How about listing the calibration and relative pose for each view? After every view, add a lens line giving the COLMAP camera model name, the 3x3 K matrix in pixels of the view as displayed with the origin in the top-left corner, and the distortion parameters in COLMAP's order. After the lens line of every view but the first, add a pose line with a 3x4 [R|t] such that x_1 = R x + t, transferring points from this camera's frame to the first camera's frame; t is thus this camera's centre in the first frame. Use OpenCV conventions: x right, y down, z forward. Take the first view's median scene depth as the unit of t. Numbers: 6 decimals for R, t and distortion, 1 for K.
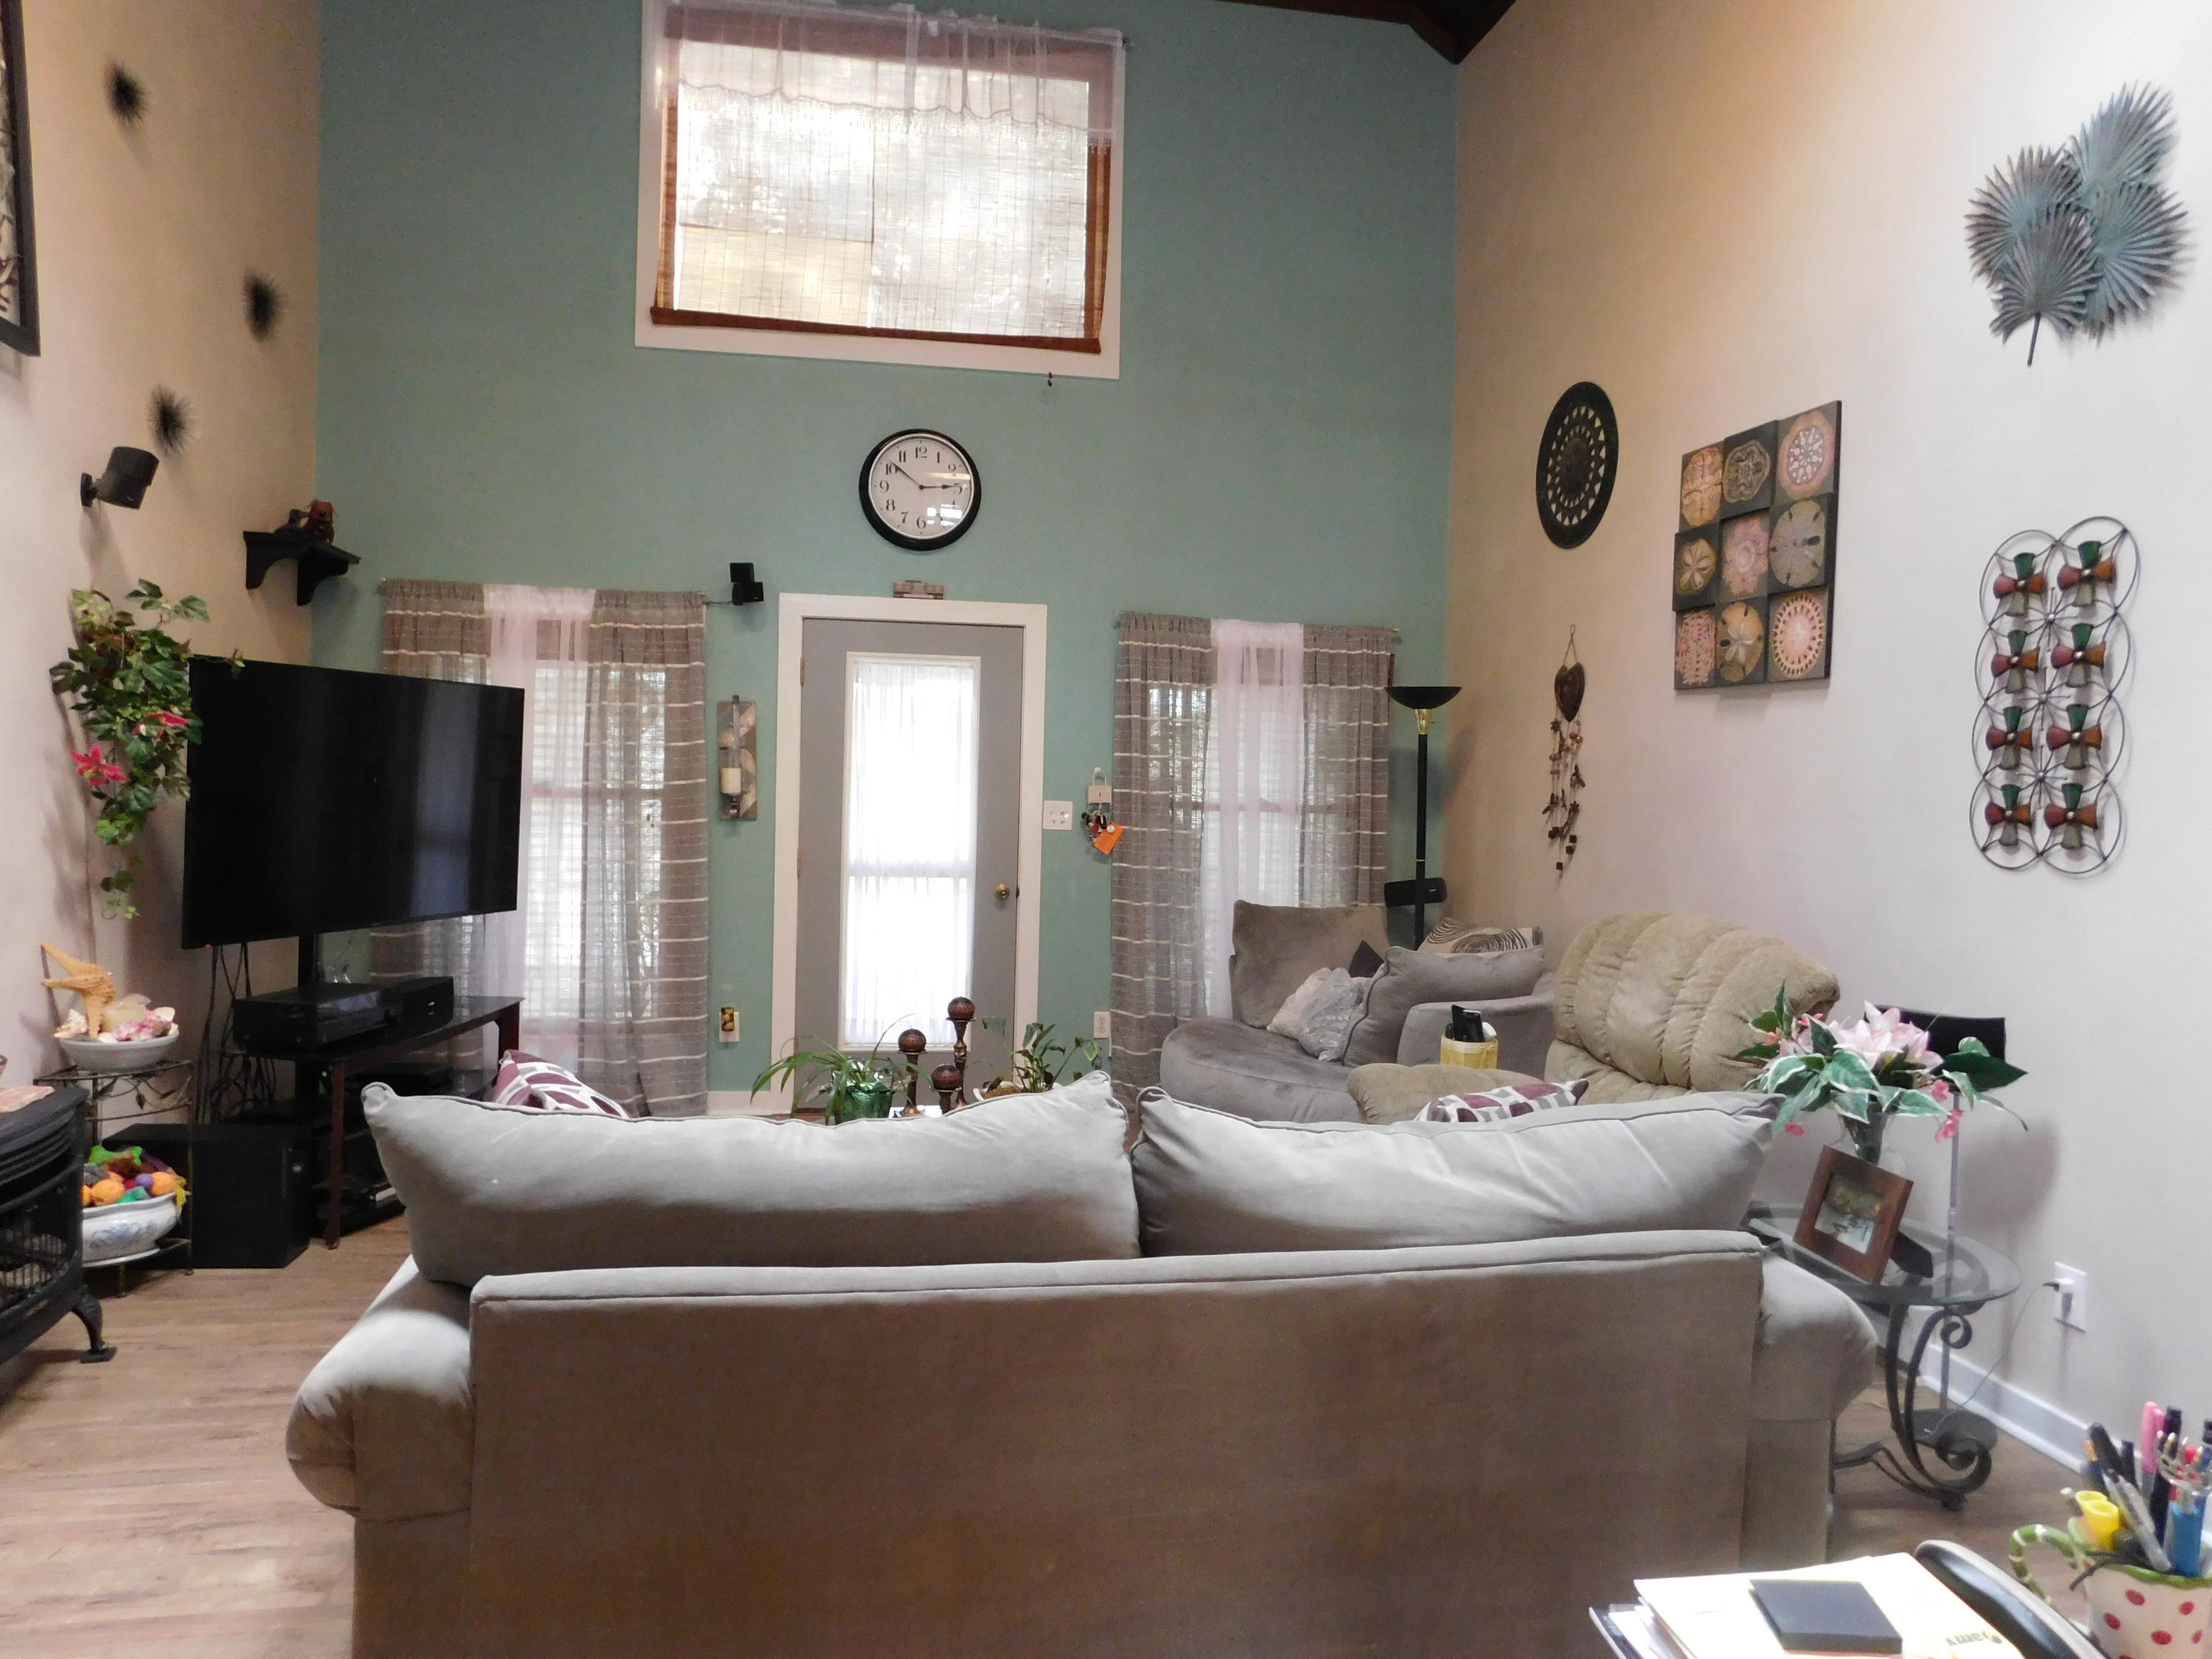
lens RADIAL K [[1469.6, 0, 1114.8], [0, 1469.6, 828.6], [0, 0, 1]] dist [-0.080725, 0.073319]
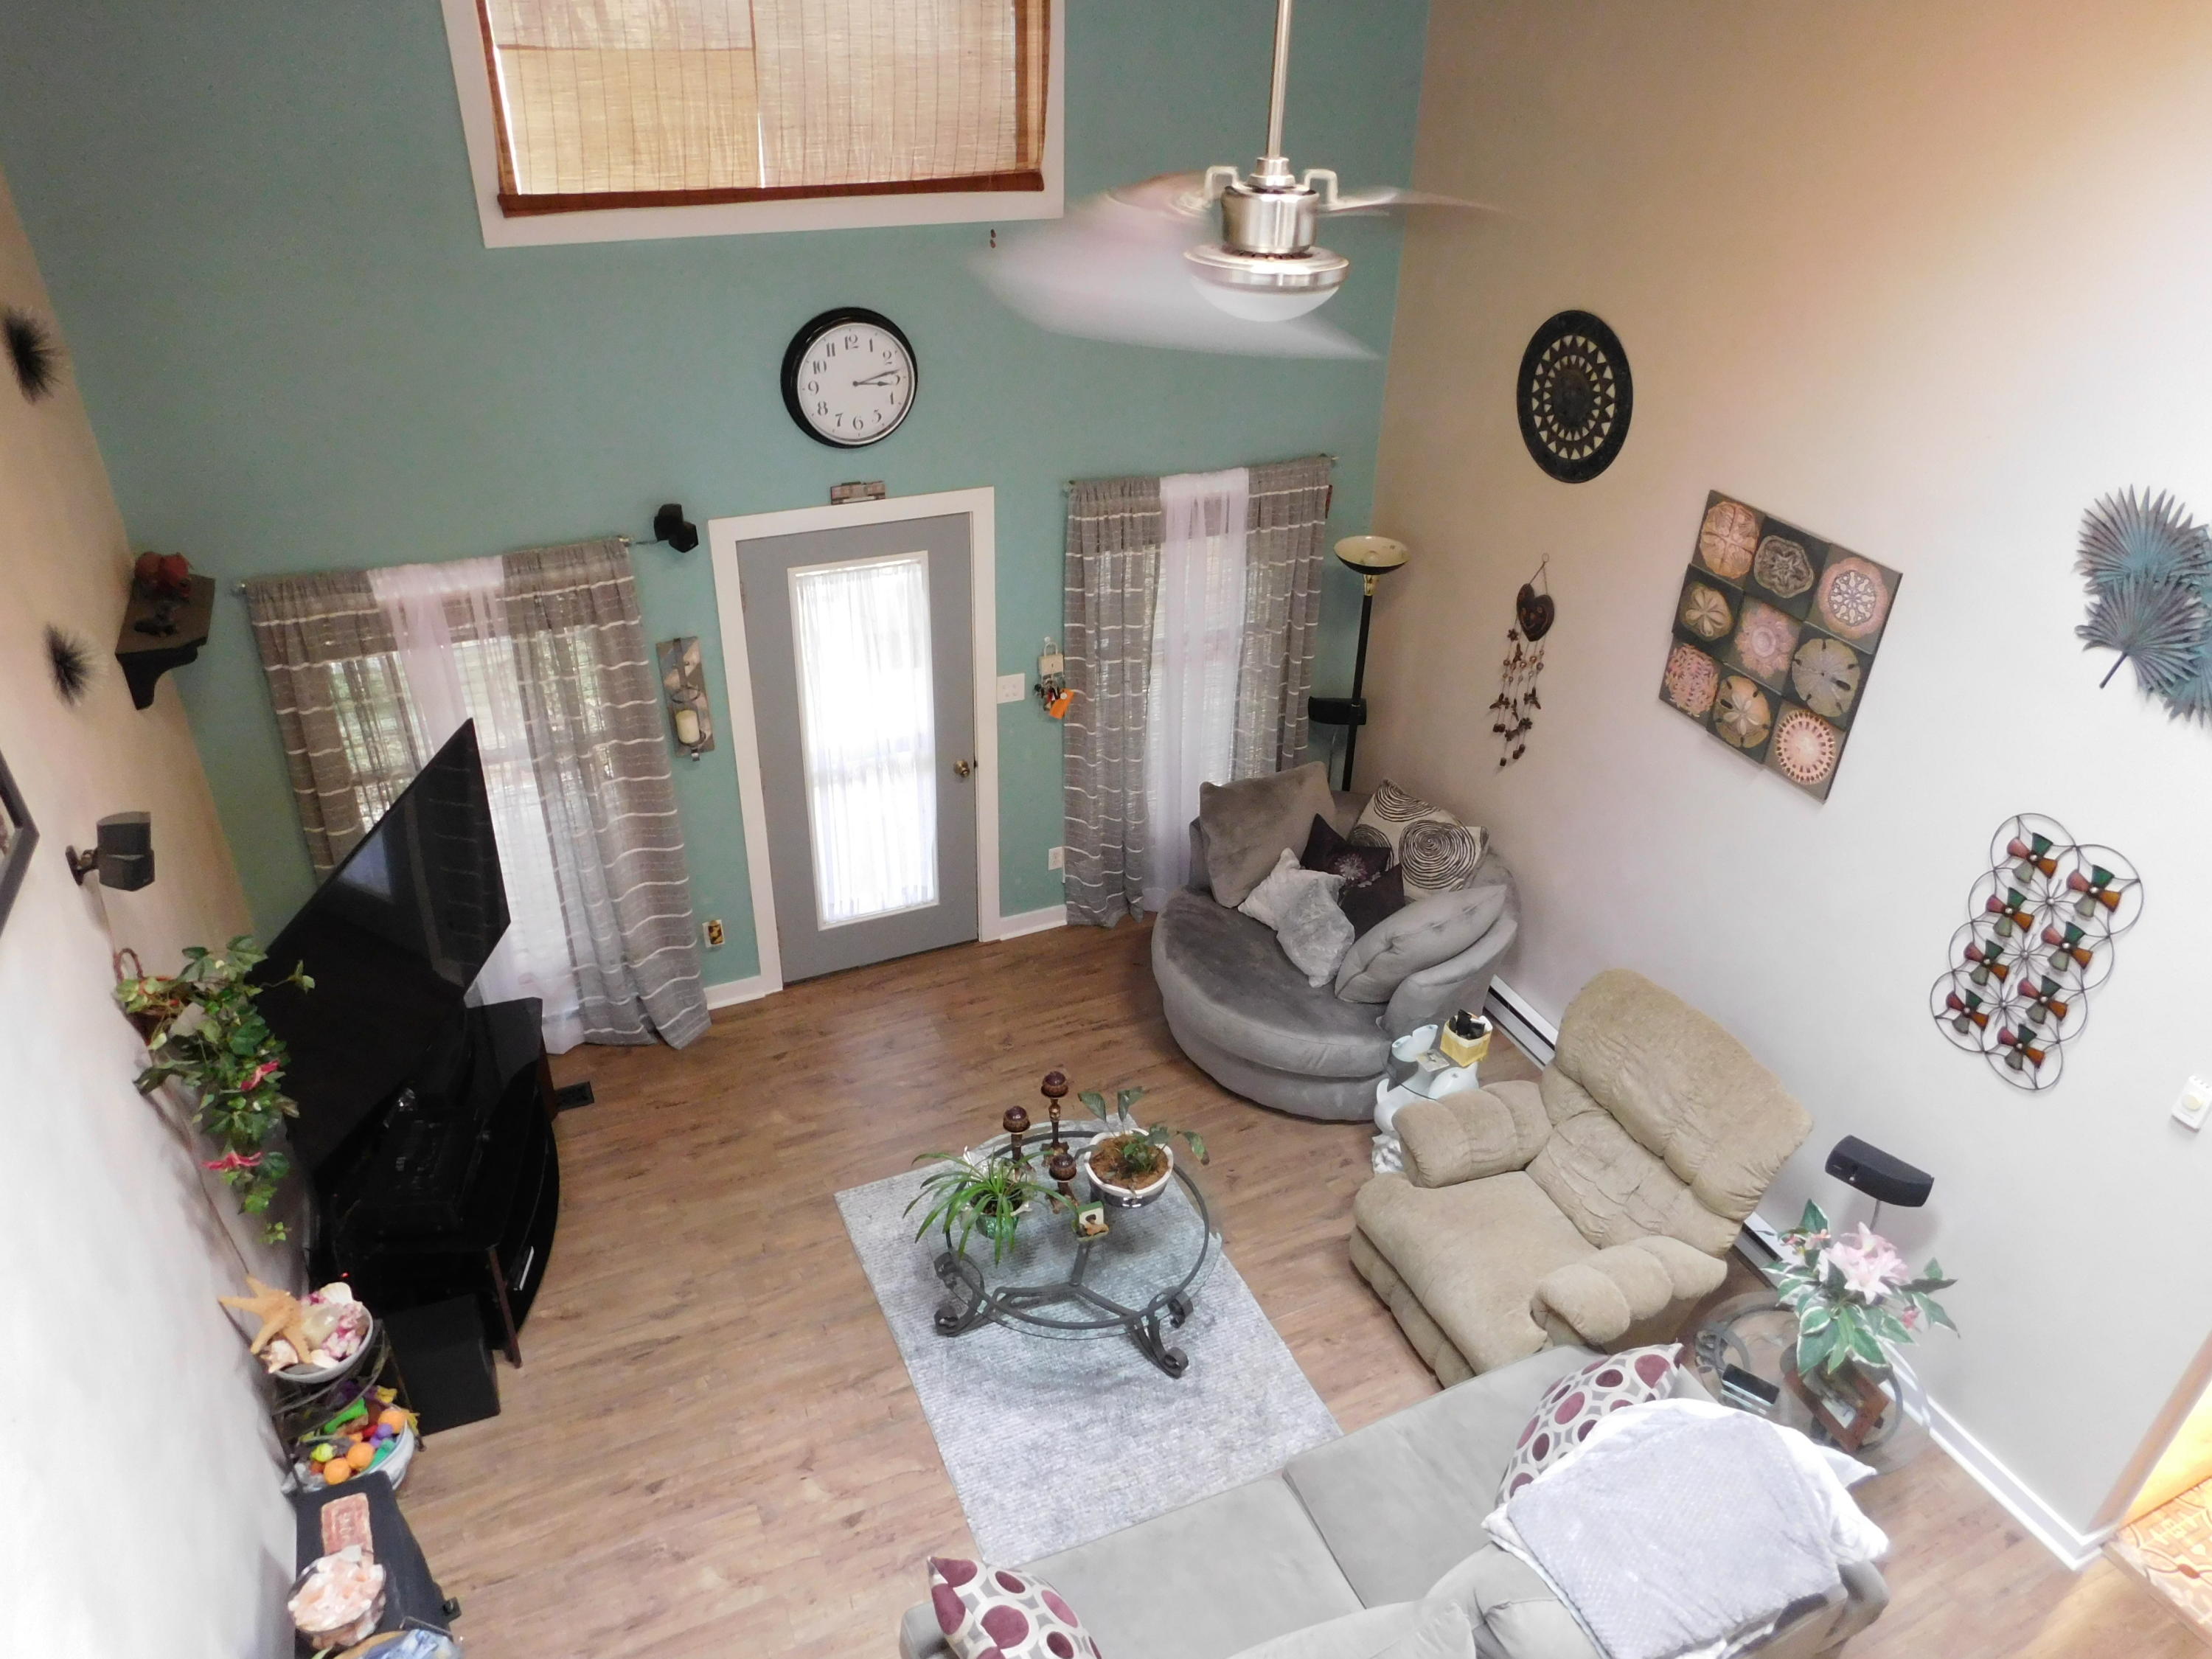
lens RADIAL K [[1469.6, 0, 1114.8], [0, 1469.6, 828.6], [0, 0, 1]] dist [-0.080725, 0.073319]
pose [[0.970451, -0.121482, 0.208485, -0.203441], [0.001558, 0.867158, 0.498031, -0.452969], [-0.241291, -0.482990, 0.841724, 0.111420]]
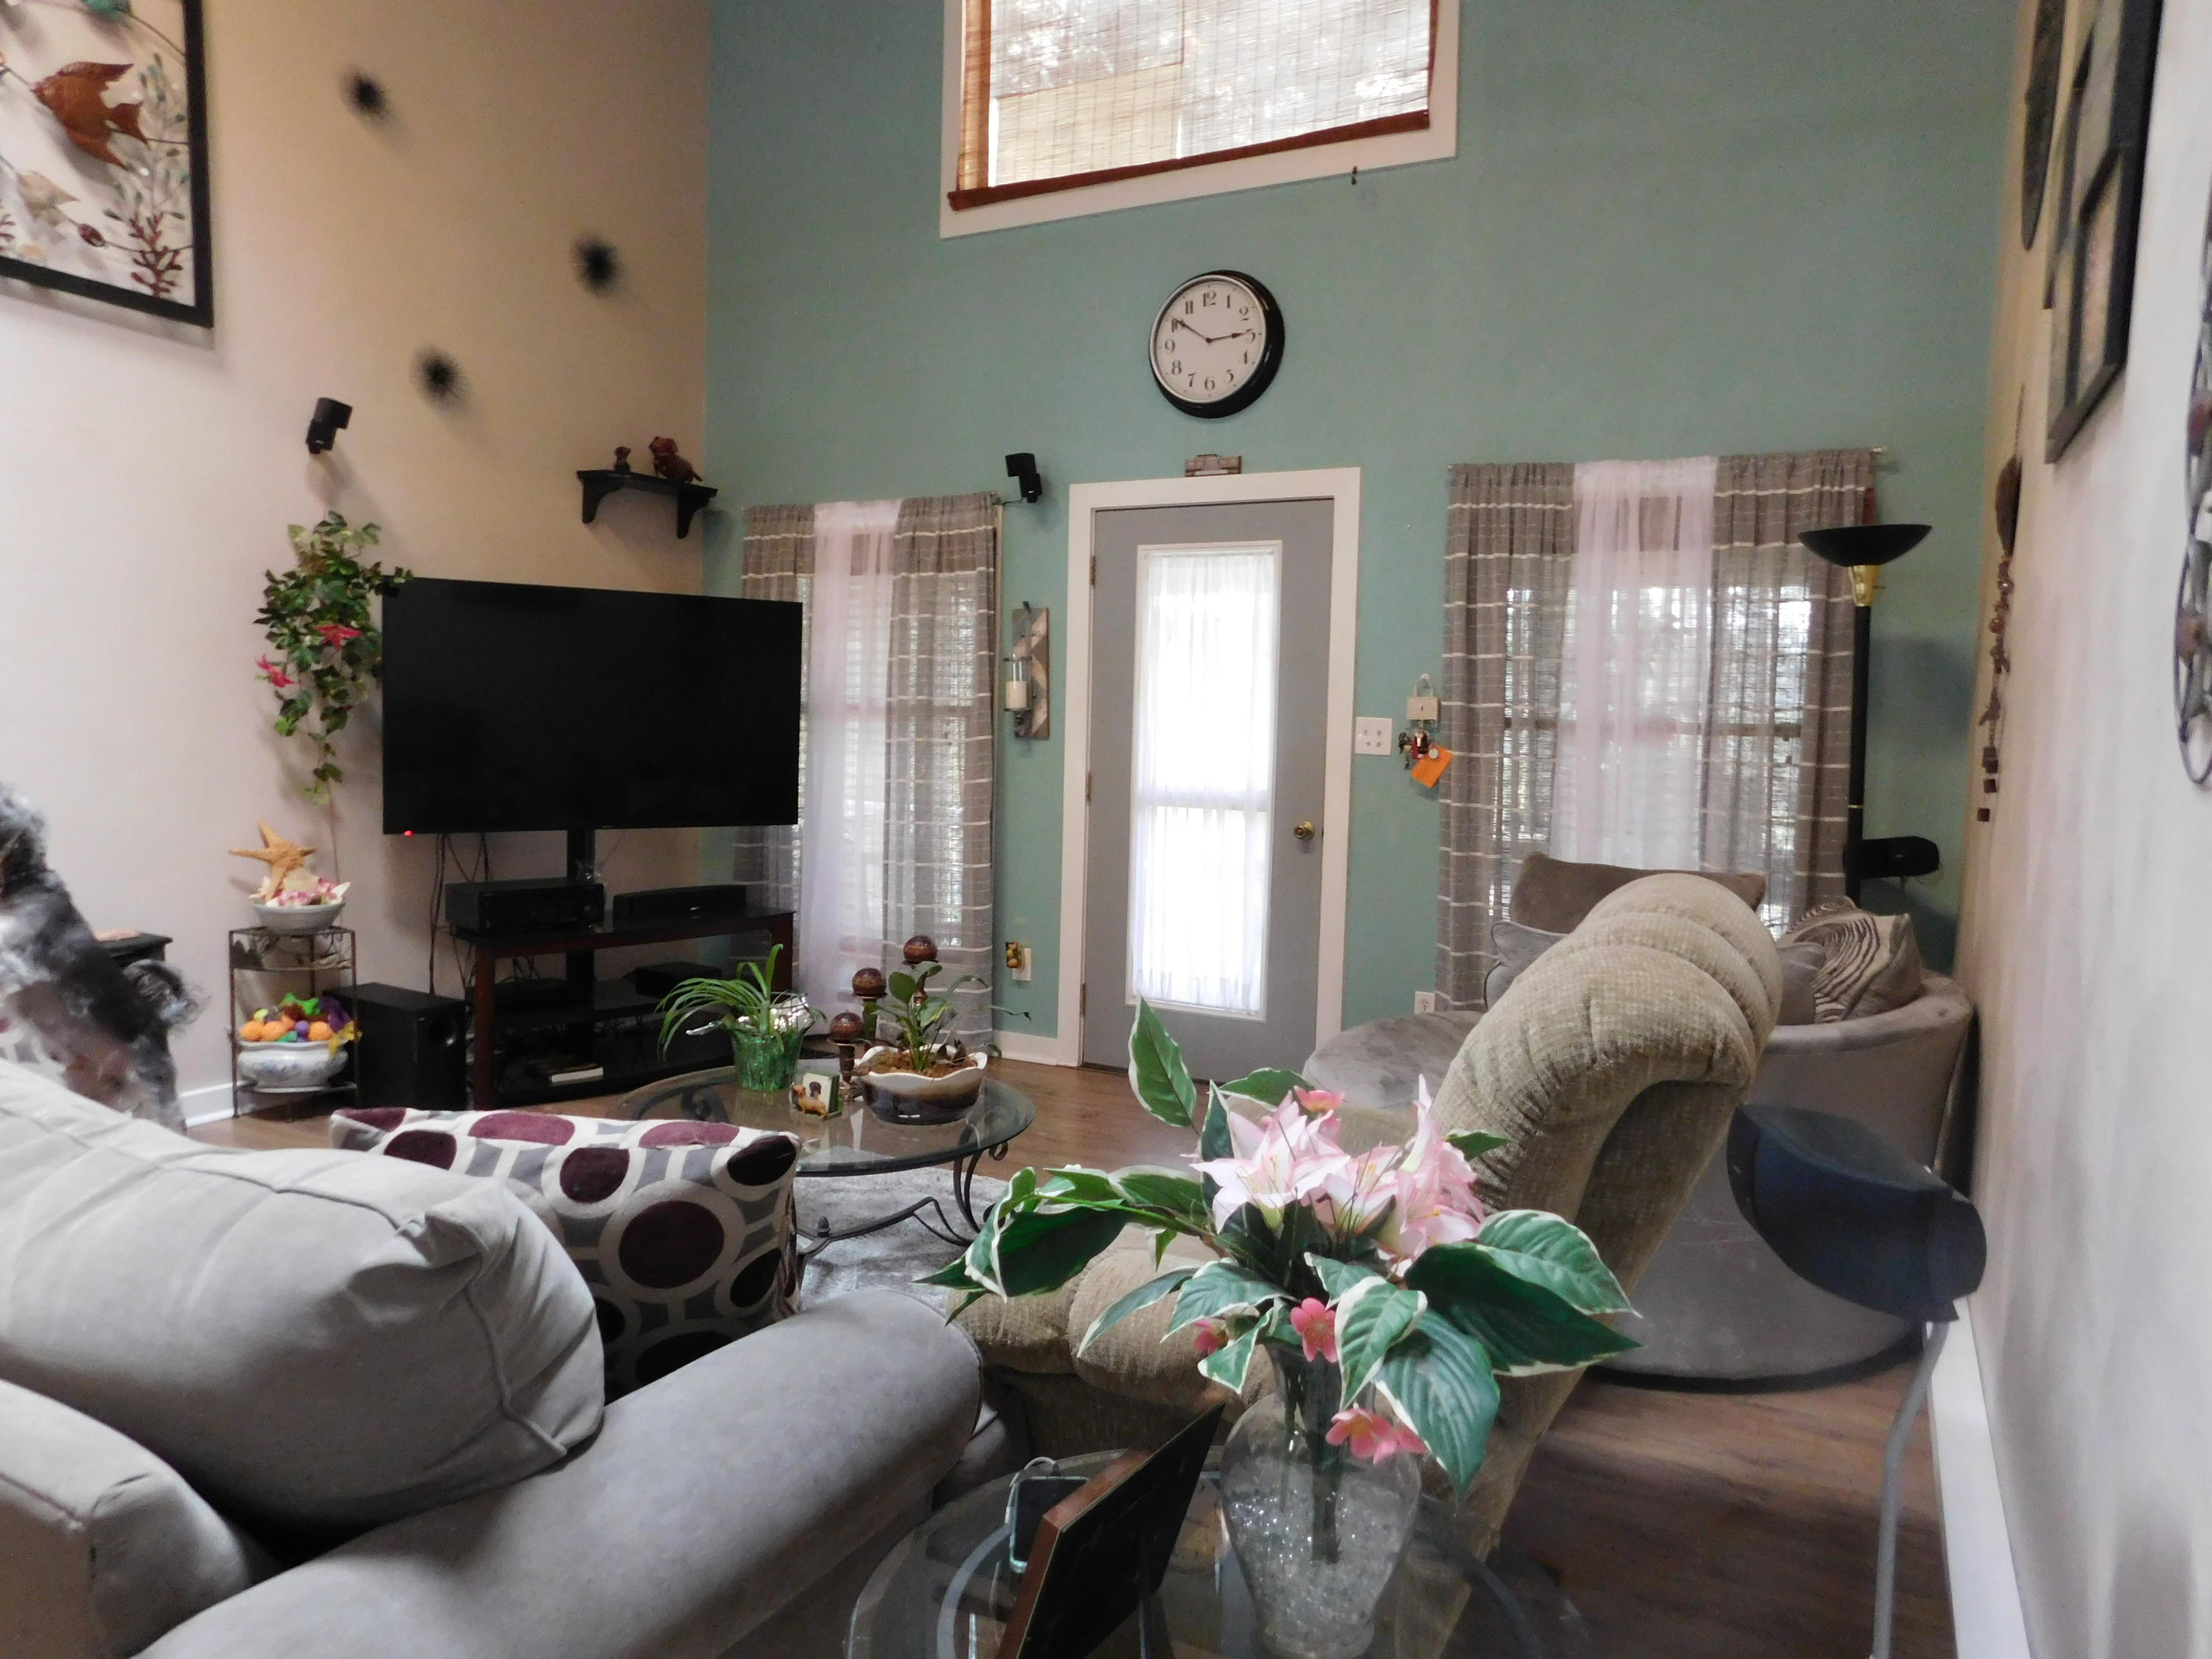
lens RADIAL K [[1469.6, 0, 1114.8], [0, 1469.6, 828.6], [0, 0, 1]] dist [-0.080725, 0.073319]
pose [[0.781051, 0.038948, -0.623252, 0.369397], [-0.023938, 0.999187, 0.032442, 0.019811], [0.624009, -0.010420, 0.781348, 0.326754]]
